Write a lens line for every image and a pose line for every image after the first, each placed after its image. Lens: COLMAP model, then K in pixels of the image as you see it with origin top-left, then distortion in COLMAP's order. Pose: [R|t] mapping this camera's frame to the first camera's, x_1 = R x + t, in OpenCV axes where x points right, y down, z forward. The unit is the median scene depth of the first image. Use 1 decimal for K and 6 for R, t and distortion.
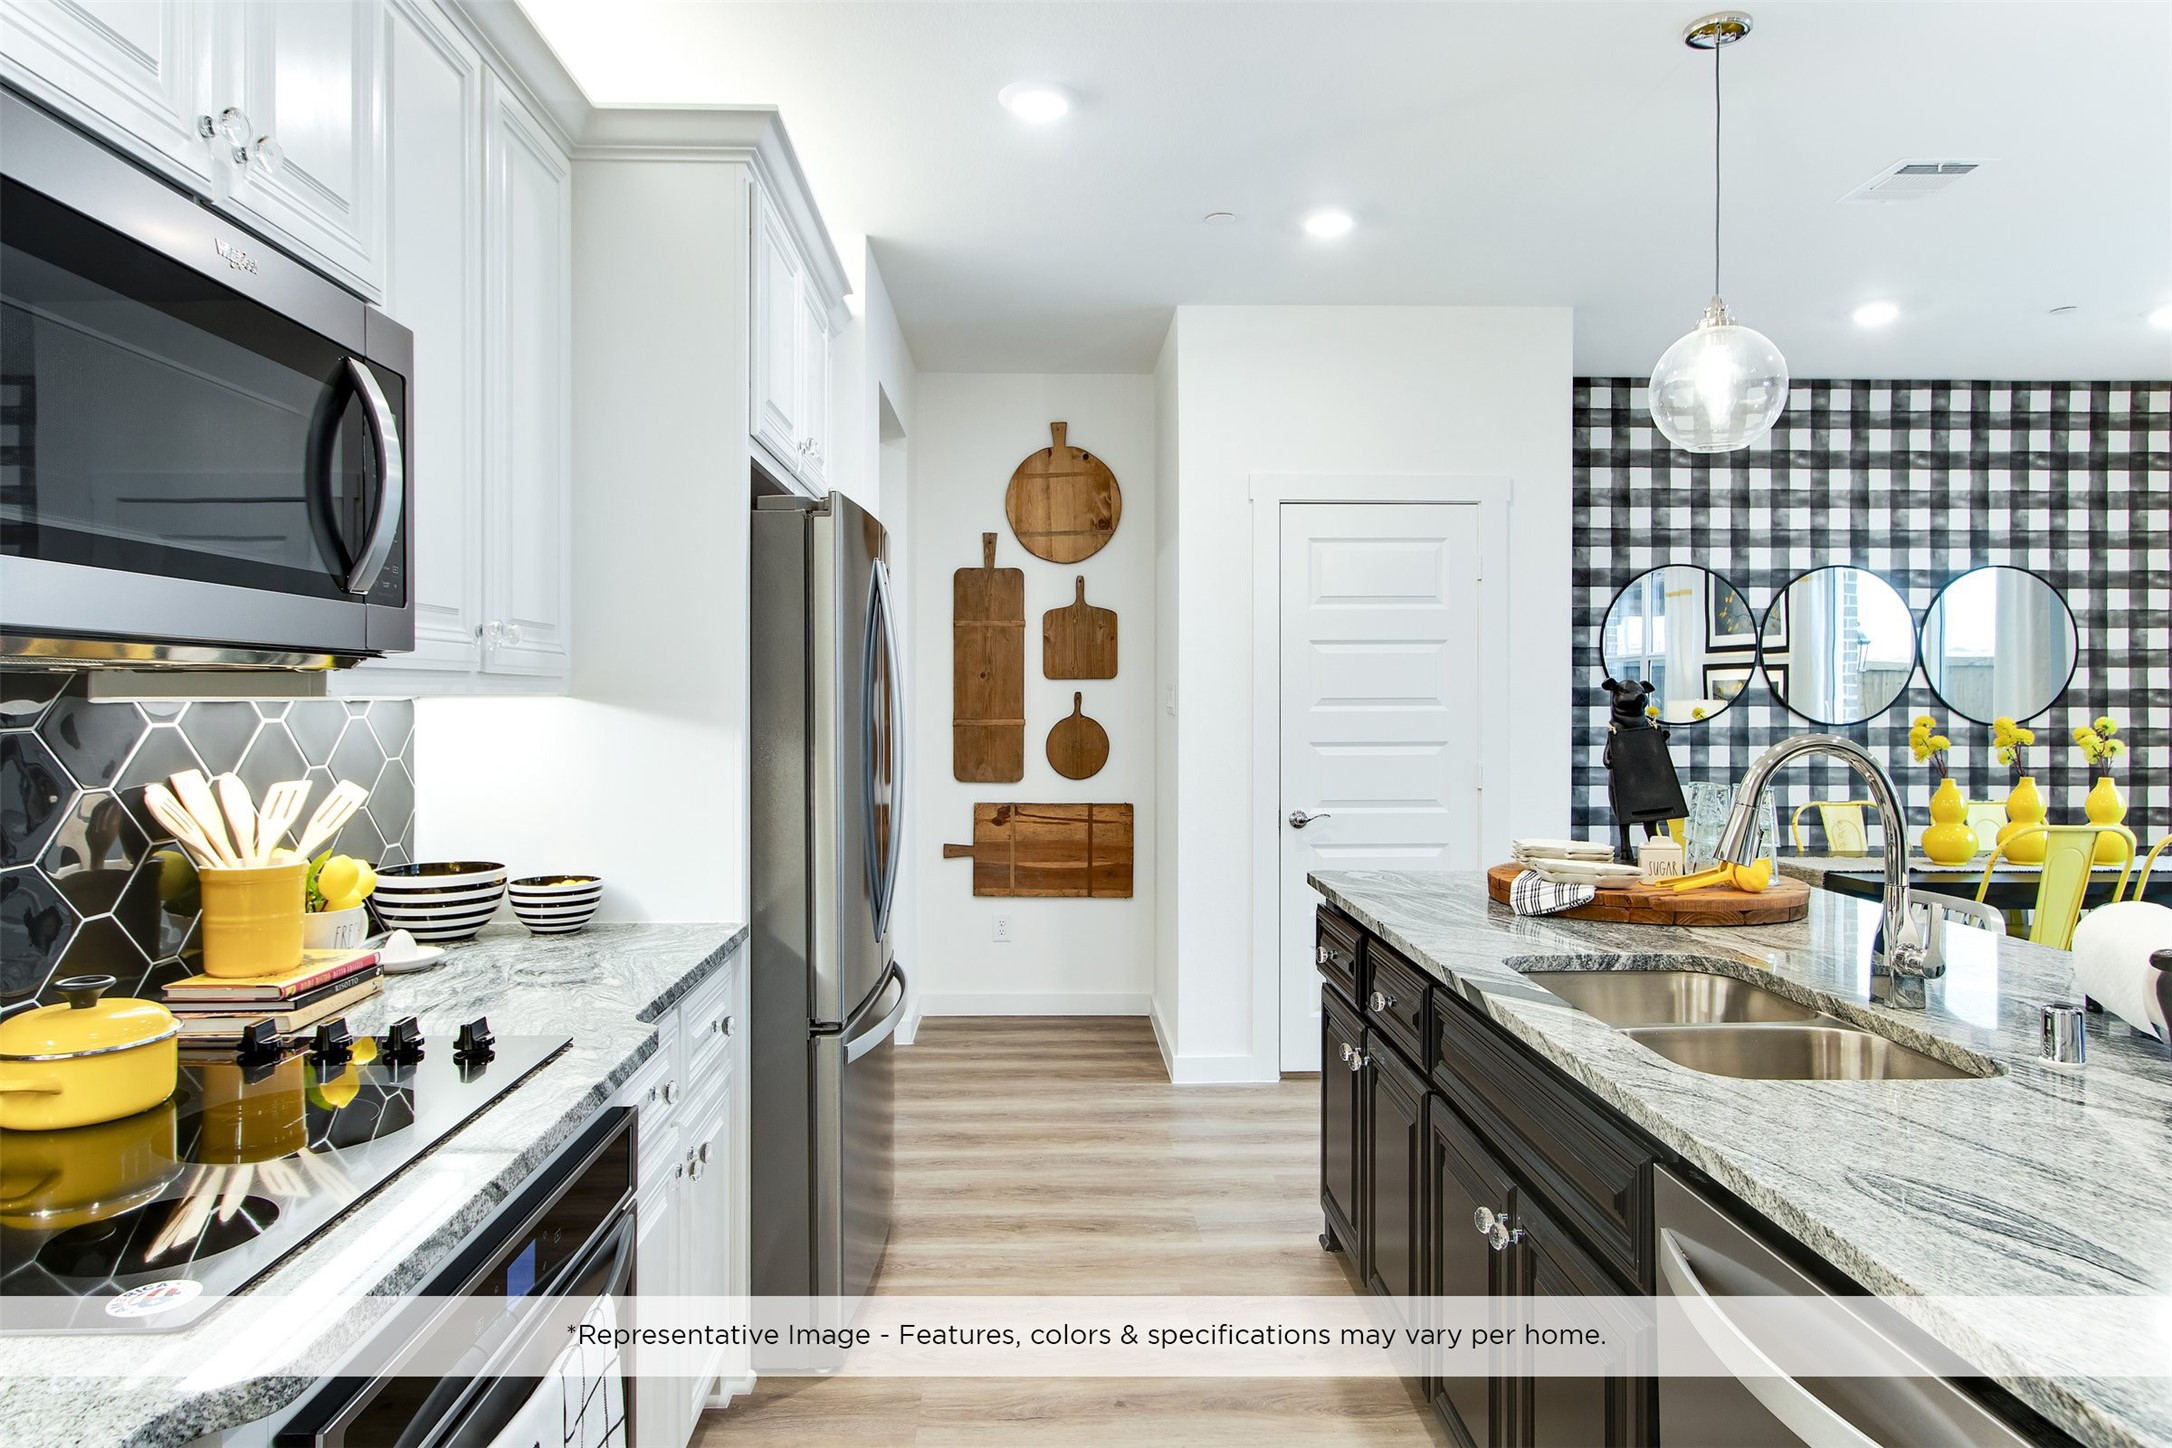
lens RADIAL K [[1482.8, 0, 1086.0], [0, 1482.8, 788.2], [0, 0, 1]] dist [0.001214, 0.002060]
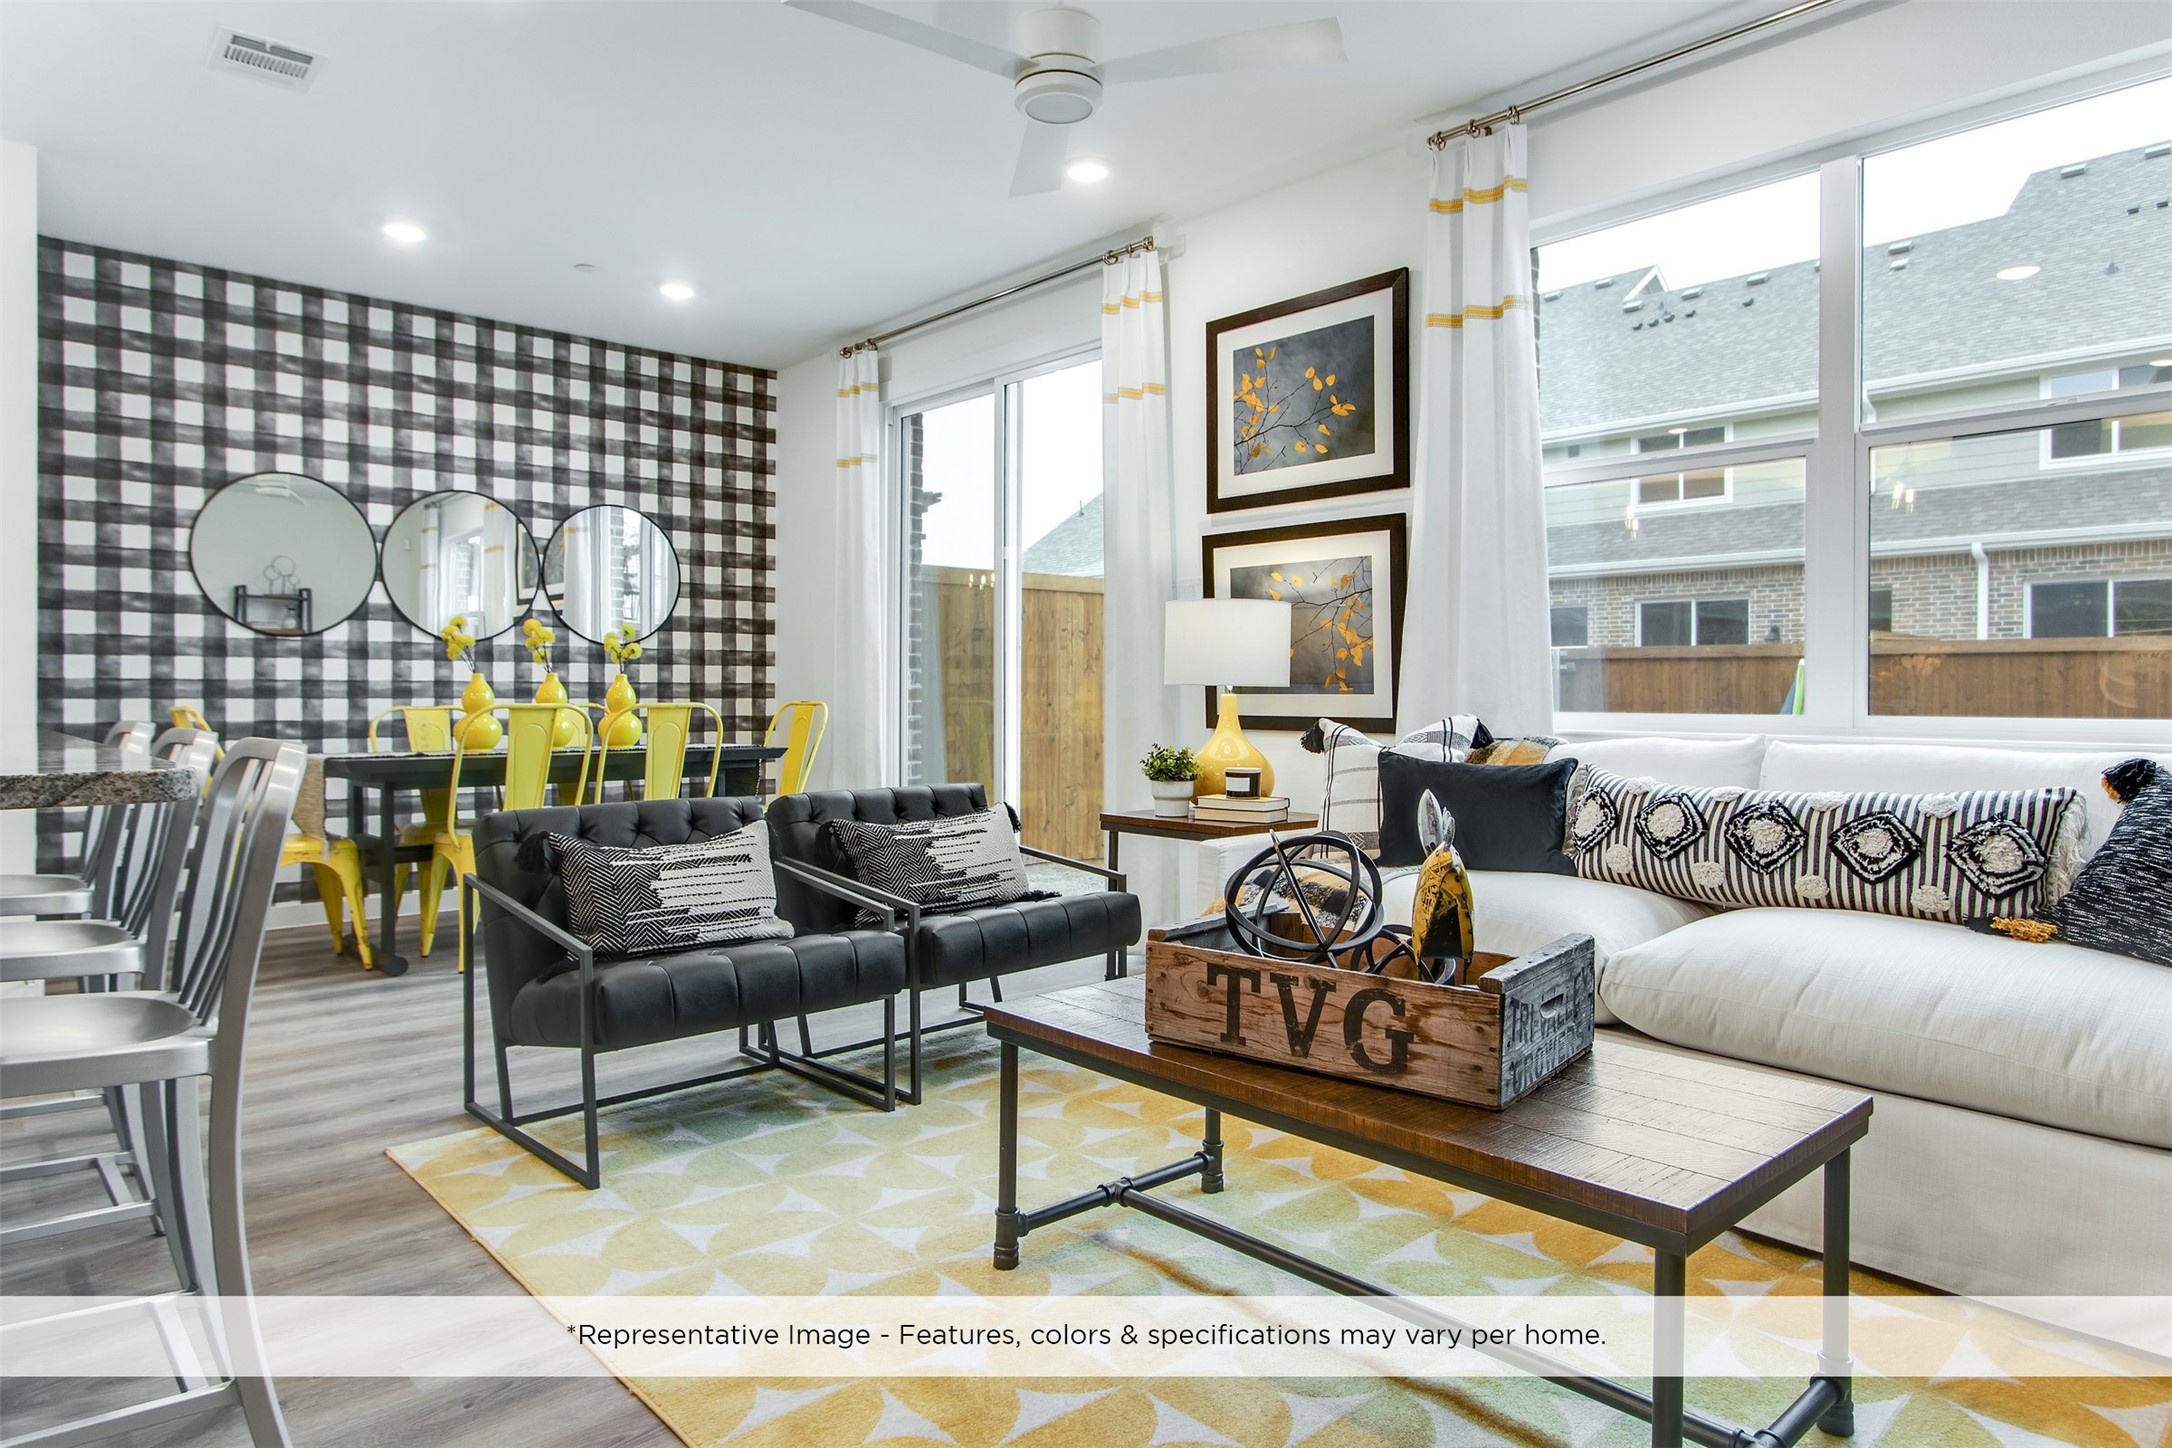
lens RADIAL K [[1304.7, 0, 1082.0], [0, 1304.7, 707.1], [0, 0, 1]] dist [0.003356, 0.001908]
pose [[0.759024, -0.006499, 0.651030, 0.234633], [0.003357, 0.999976, 0.006069, 0.000254], [-0.651053, -0.002421, 0.759028, 0.005228]]
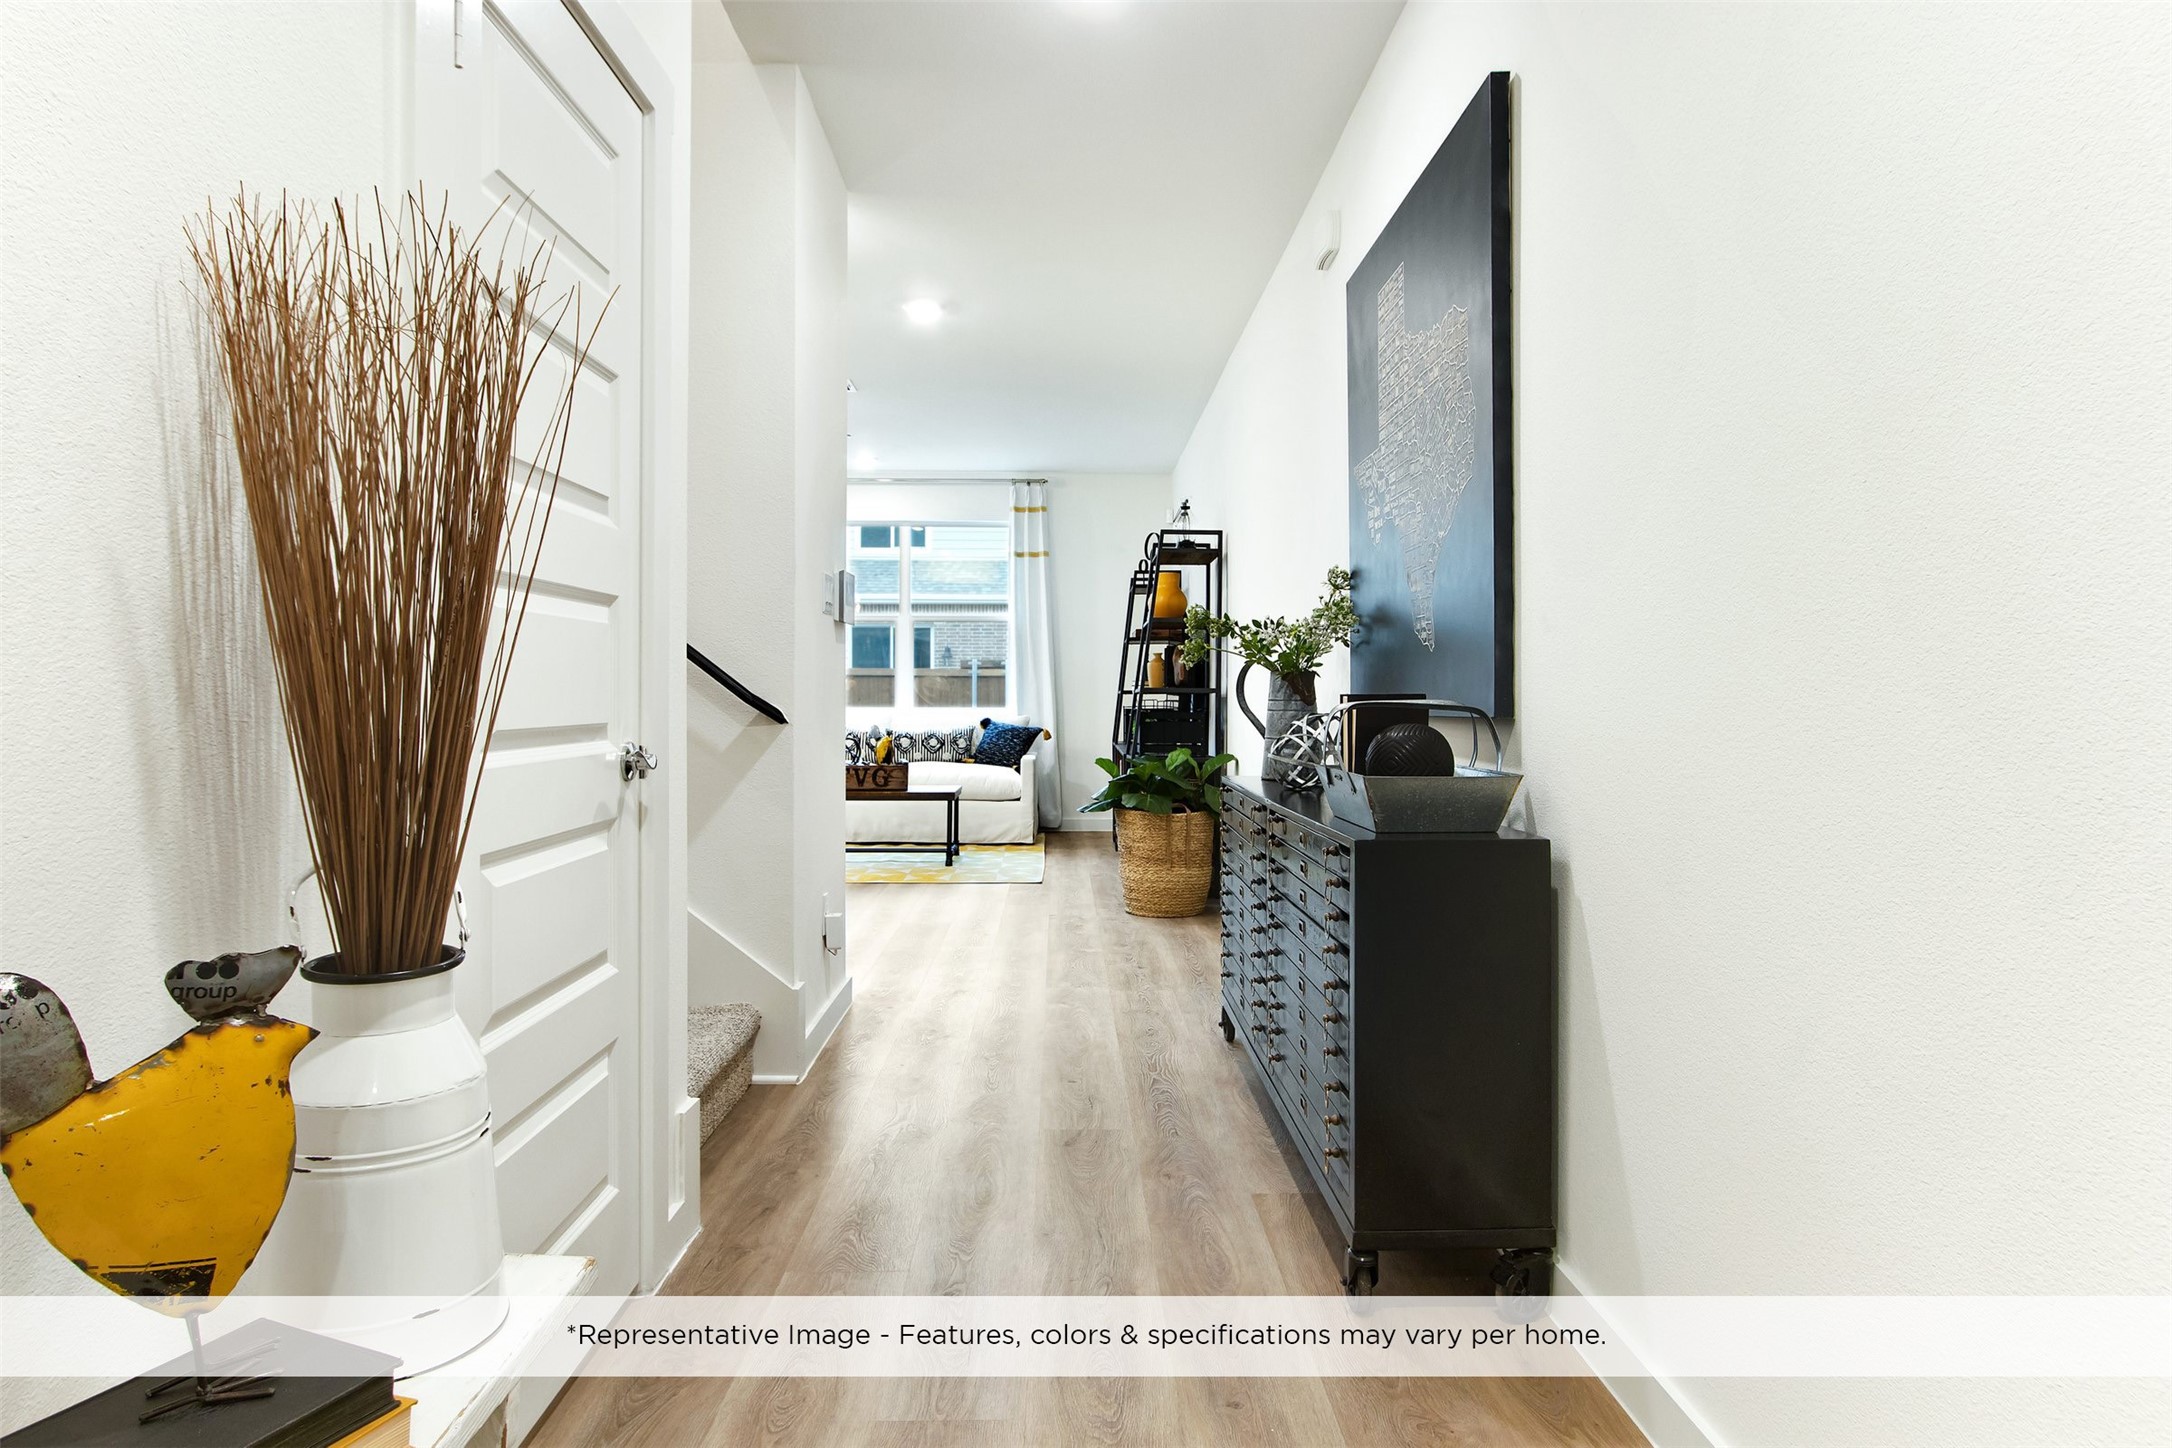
lens RADIAL K [[1304.7, 0, 1082.0], [0, 1304.7, 707.1], [0, 0, 1]] dist [0.003356, 0.001908]
pose [[0.013459, -0.010960, 0.999849, -0.653906], [-0.000025, 0.999940, 0.010962, -0.008516], [-0.999909, -0.000173, 0.013458, -0.029192]]
